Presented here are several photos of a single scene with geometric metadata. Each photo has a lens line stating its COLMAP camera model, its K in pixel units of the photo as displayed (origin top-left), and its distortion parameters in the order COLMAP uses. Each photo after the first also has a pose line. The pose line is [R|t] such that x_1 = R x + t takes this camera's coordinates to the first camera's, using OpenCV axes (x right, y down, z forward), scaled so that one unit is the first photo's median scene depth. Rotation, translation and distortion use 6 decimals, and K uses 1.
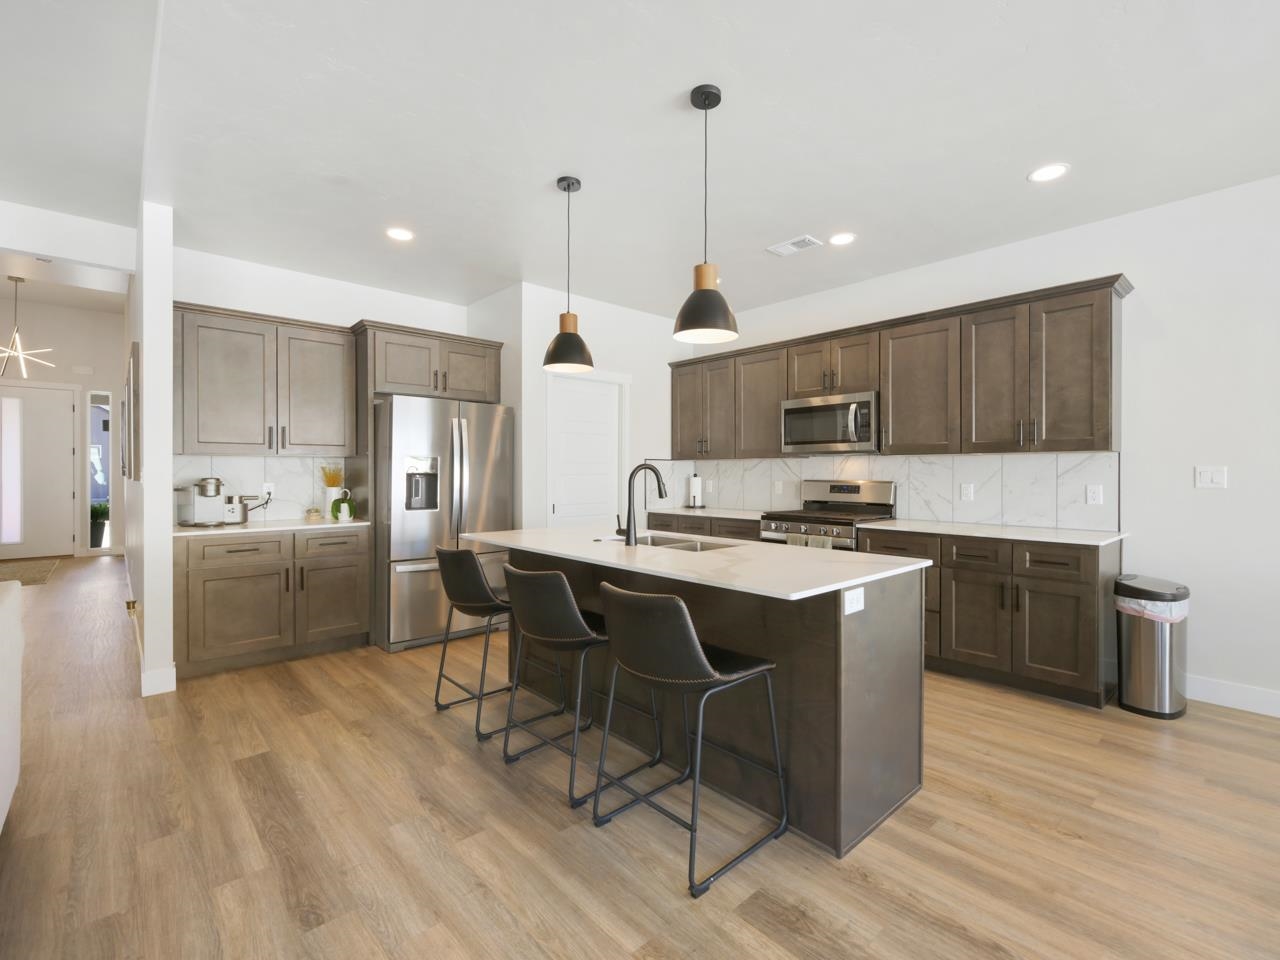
lens RADIAL K [[573.4, 0, 656.3], [0, 573.4, 474.9], [0, 0, 1]] dist [-0.000679, 0.000075]
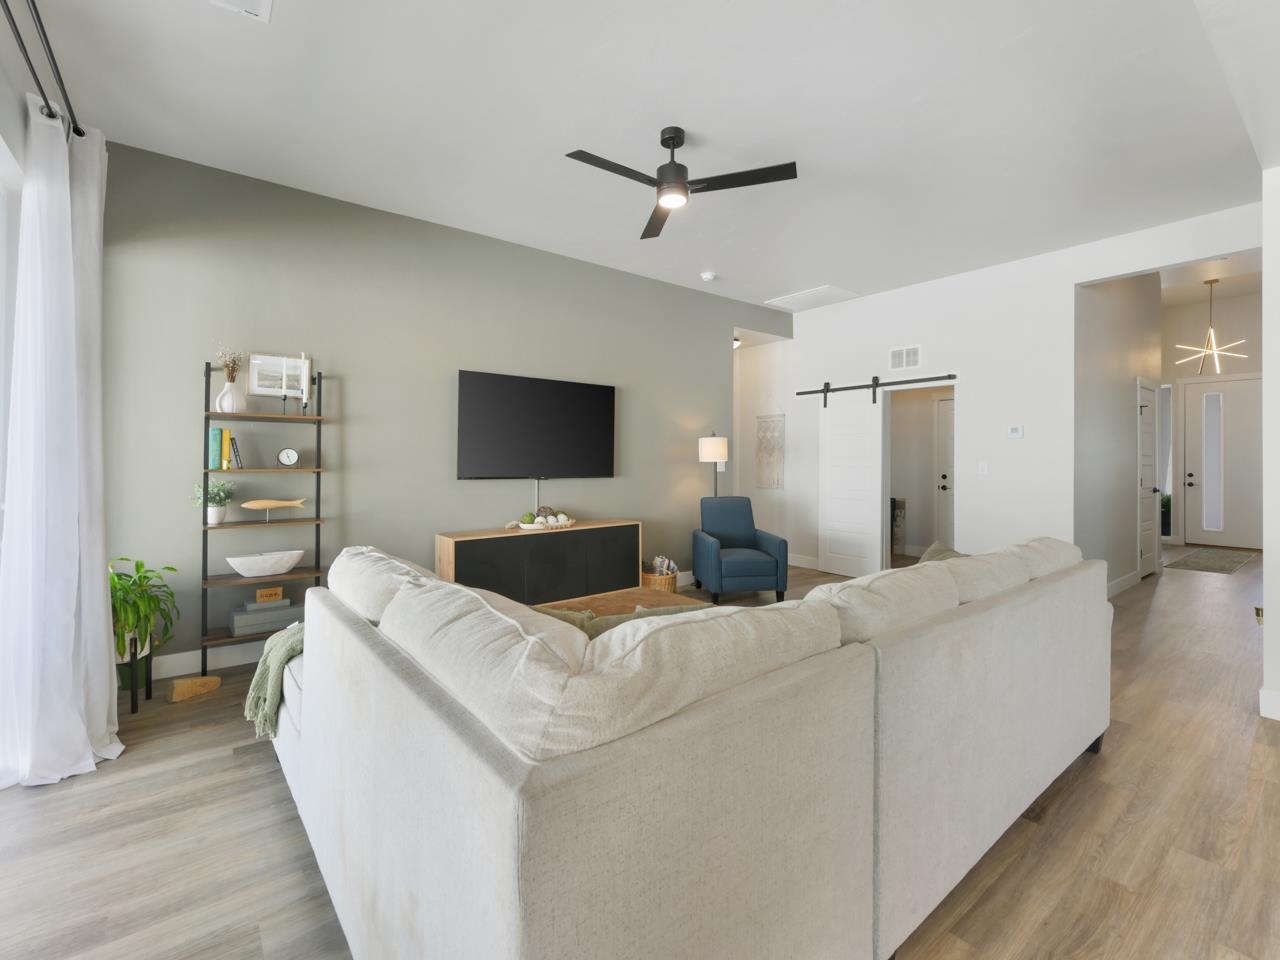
lens RADIAL K [[573.4, 0, 628.1], [0, 573.4, 451.5], [0, 0, 1]] dist [-0.000679, 0.000075]
pose [[-0.092242, -0.014949, -0.995624, 0.092189], [-0.007349, 0.999870, -0.014332, -0.009759], [0.995710, 0.005995, -0.092339, 0.072718]]
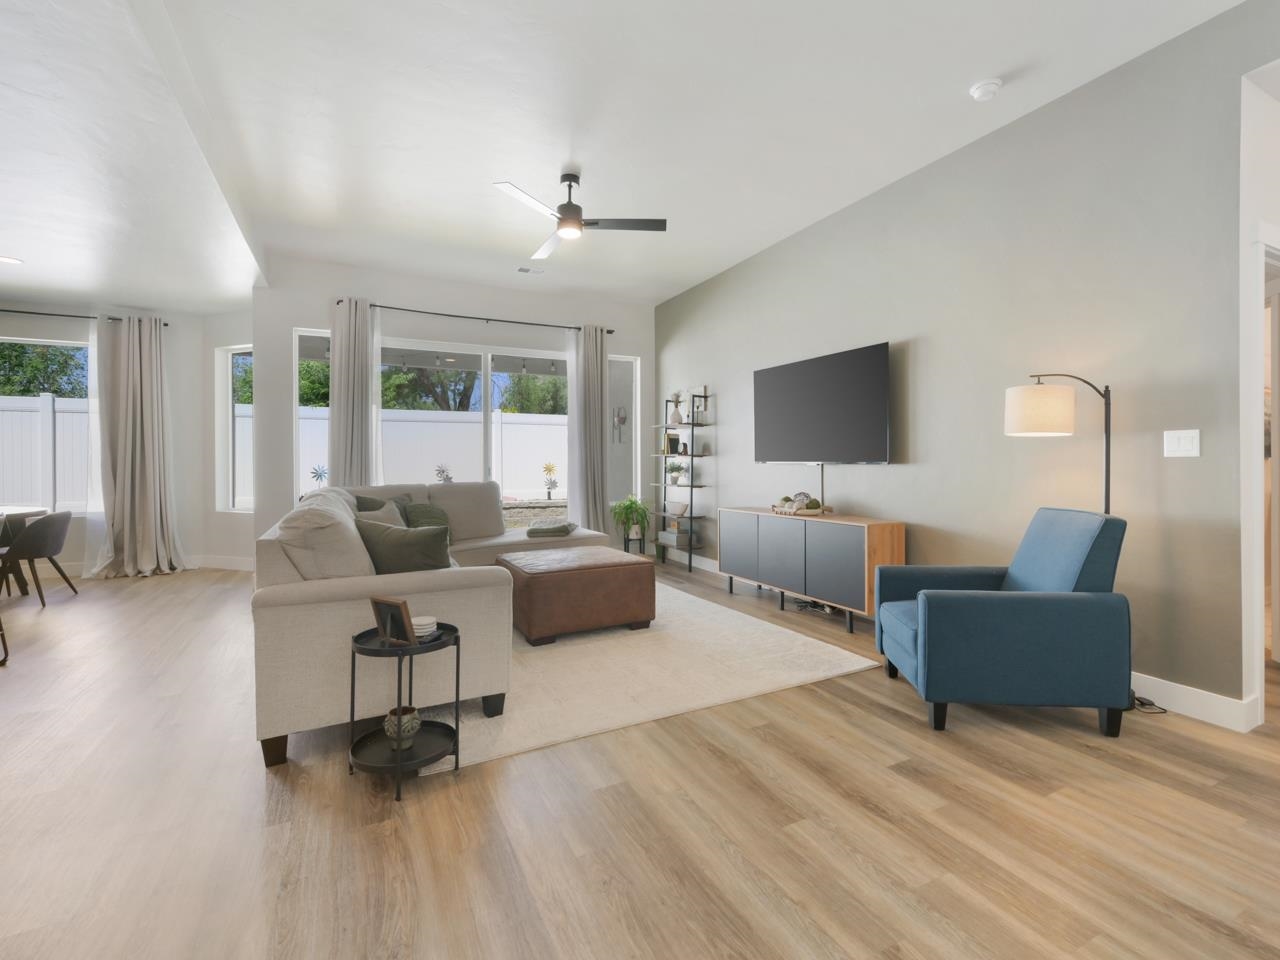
lens RADIAL K [[573.4, 0, 645.0], [0, 573.4, 463.3], [0, 0, 1]] dist [-0.000679, 0.000075]
pose [[-0.960090, 0.002582, 0.279681, -1.215784], [0.004668, 0.999966, 0.006793, 0.024222], [-0.279654, 0.007827, -0.960069, 1.062739]]
